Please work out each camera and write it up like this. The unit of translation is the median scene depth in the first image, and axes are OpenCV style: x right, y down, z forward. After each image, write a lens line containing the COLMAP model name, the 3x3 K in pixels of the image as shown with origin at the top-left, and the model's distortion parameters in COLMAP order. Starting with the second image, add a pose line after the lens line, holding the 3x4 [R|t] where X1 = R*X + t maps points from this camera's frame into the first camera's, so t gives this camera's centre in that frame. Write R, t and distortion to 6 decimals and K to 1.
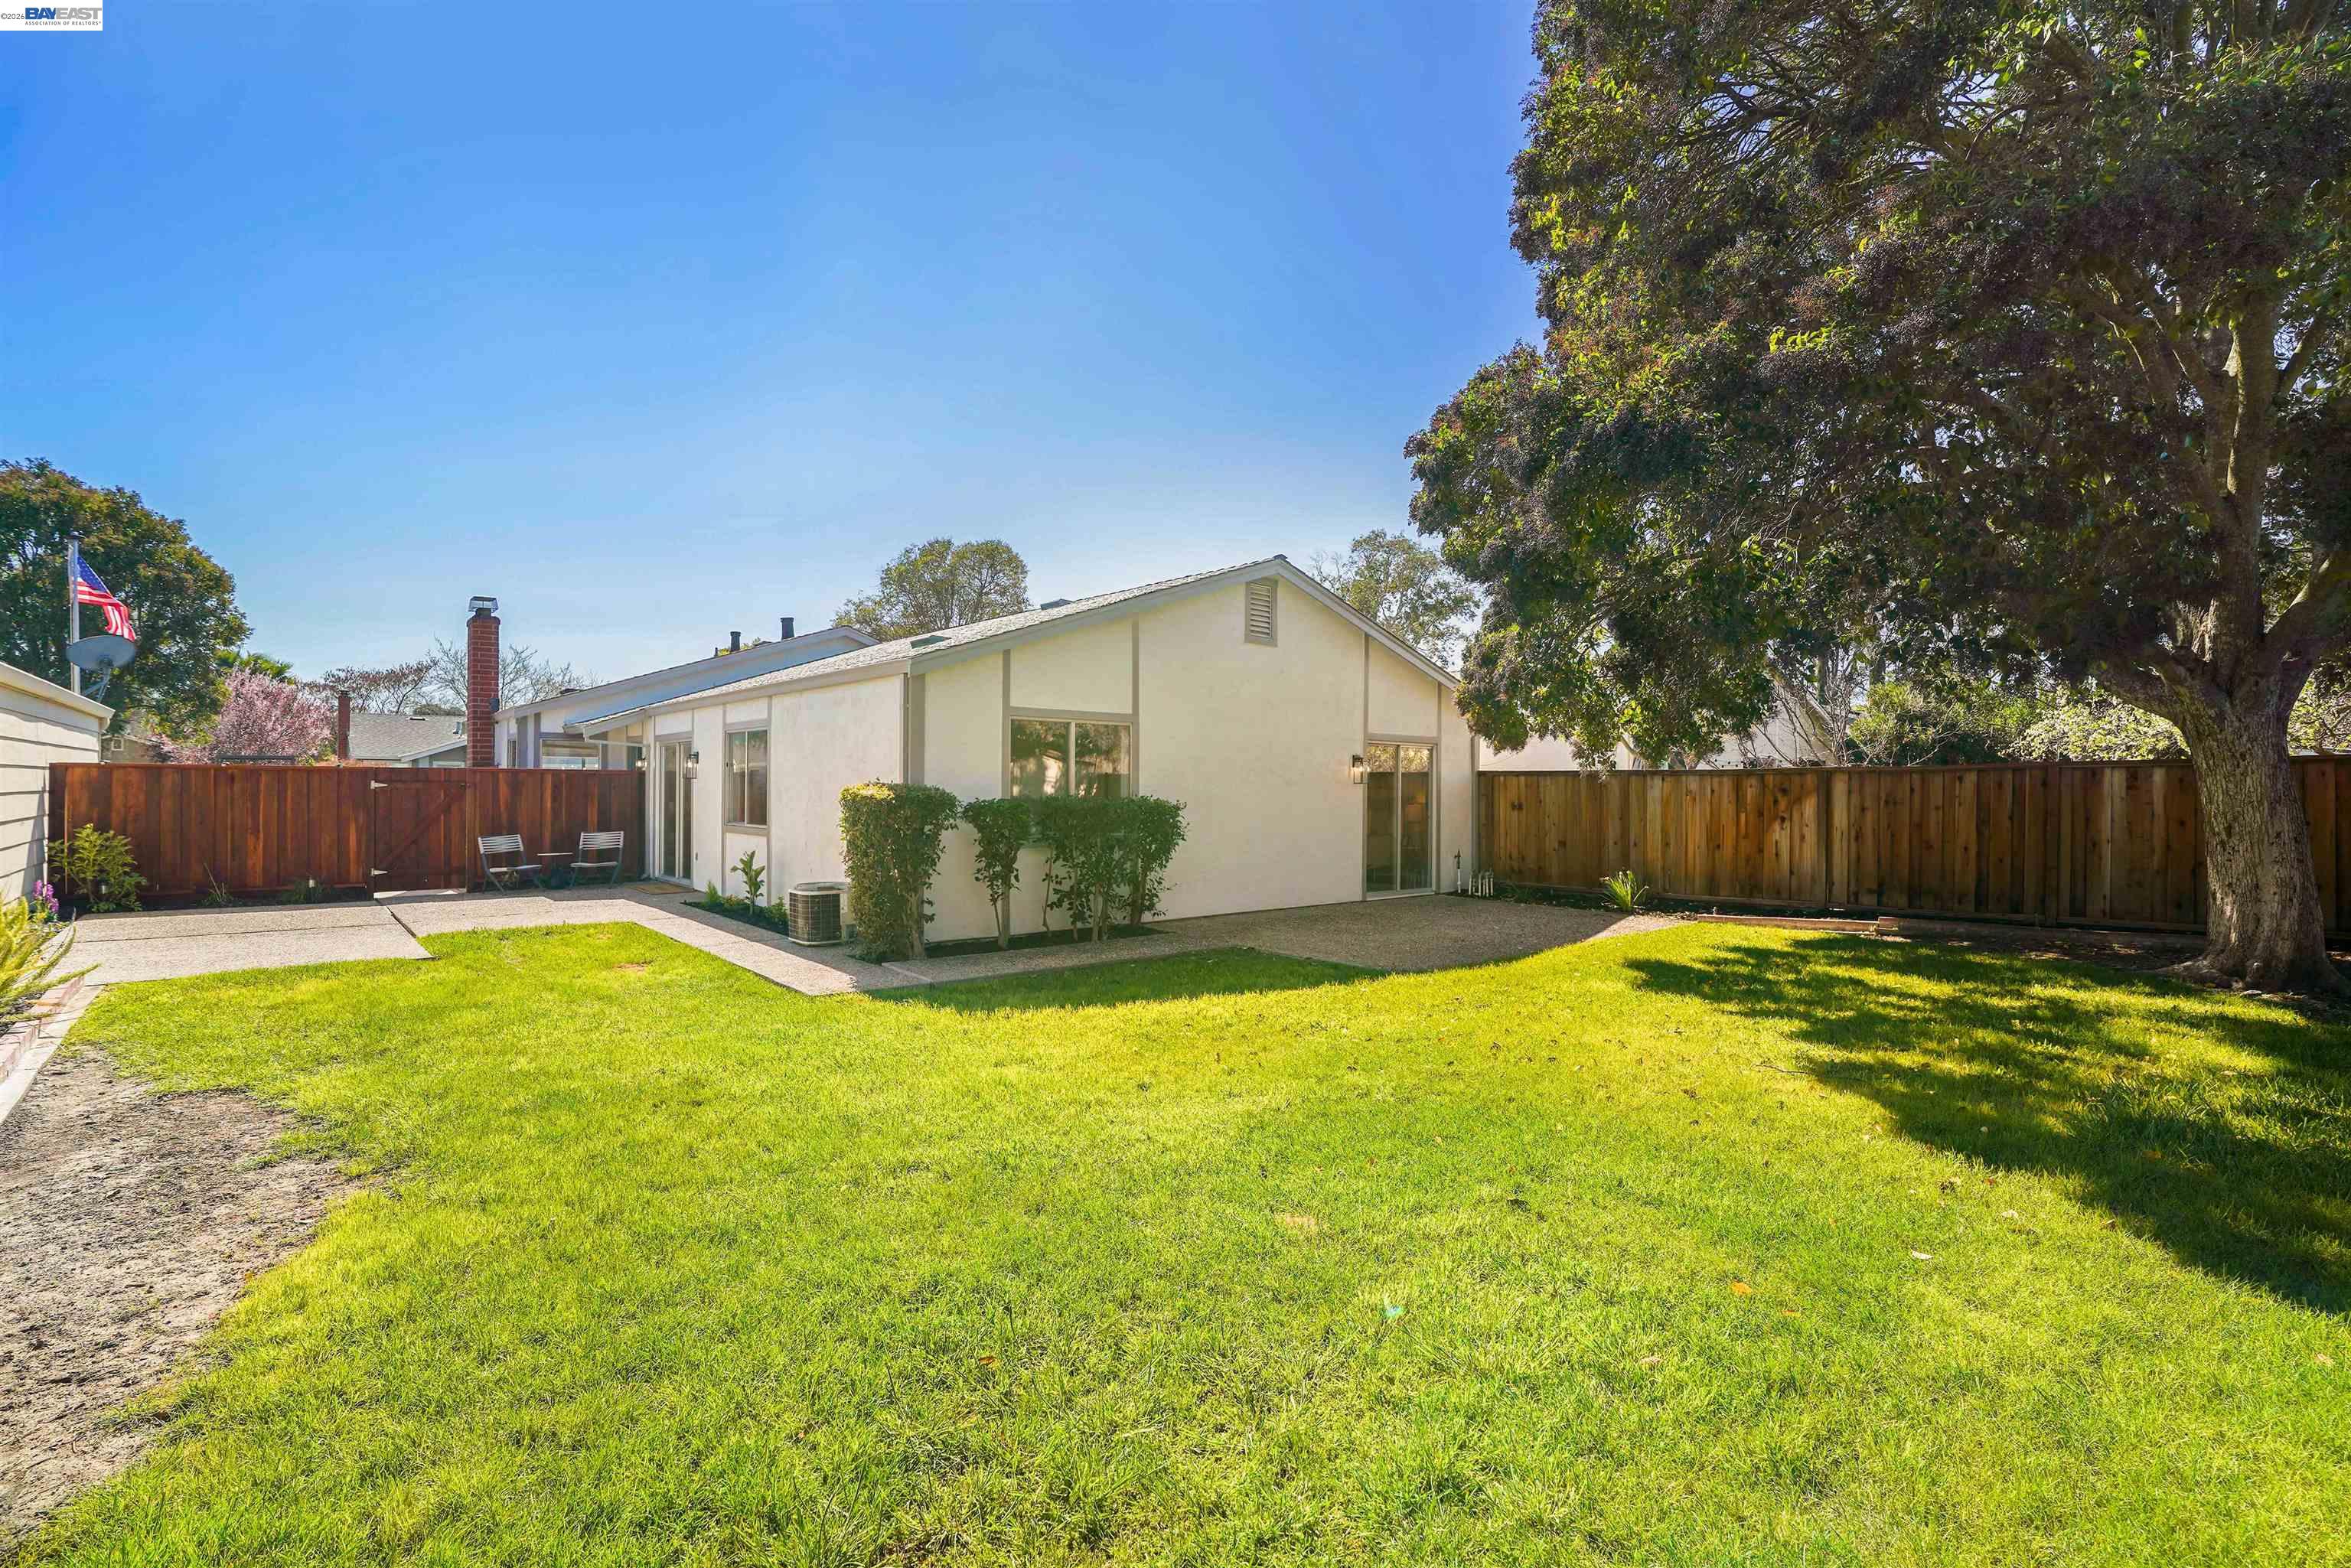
lens RADIAL K [[1115.4, 0, 1186.8], [0, 1115.4, 793.6], [0, 0, 1]] dist [-0.051017, 0.016804]
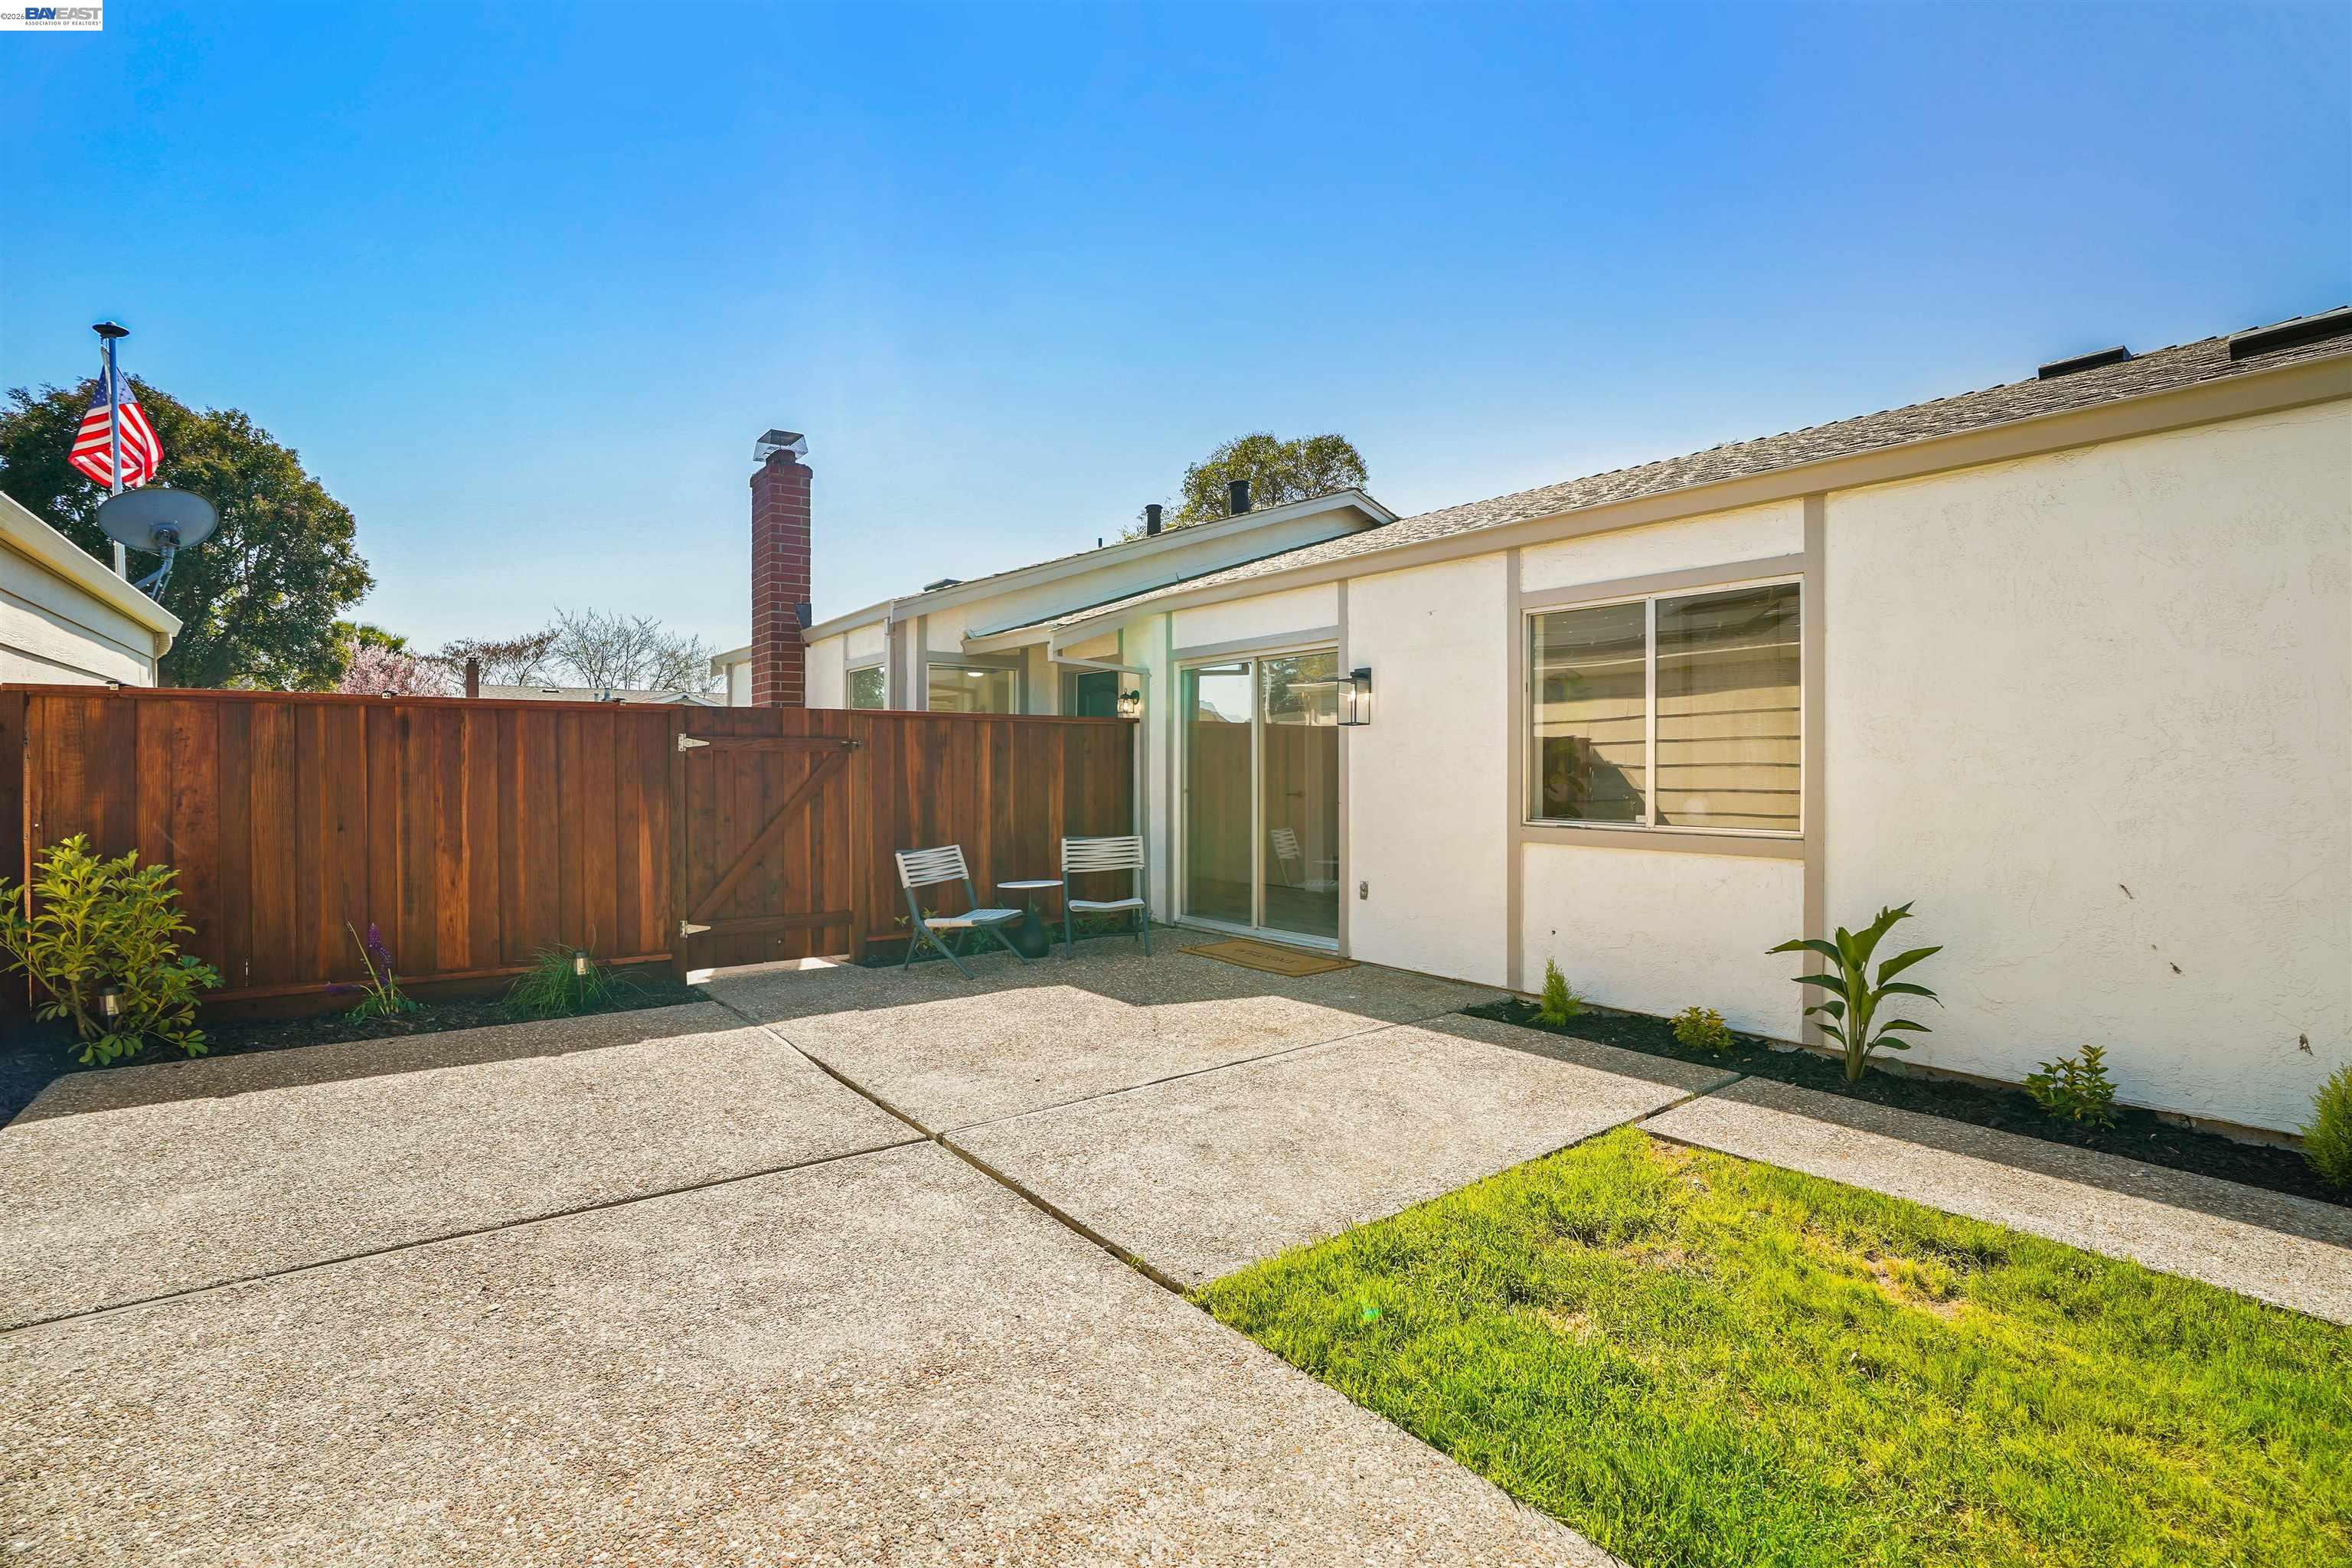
lens RADIAL K [[1115.9, 0, 1180.6], [0, 1115.9, 769.2], [0, 0, 1]] dist [-0.051017, 0.016804]
pose [[0.997822, -0.007739, -0.065503, -0.480161], [0.007496, 0.999964, -0.003955, 0.006433], [0.065531, 0.003456, 0.997845, 0.515350]]
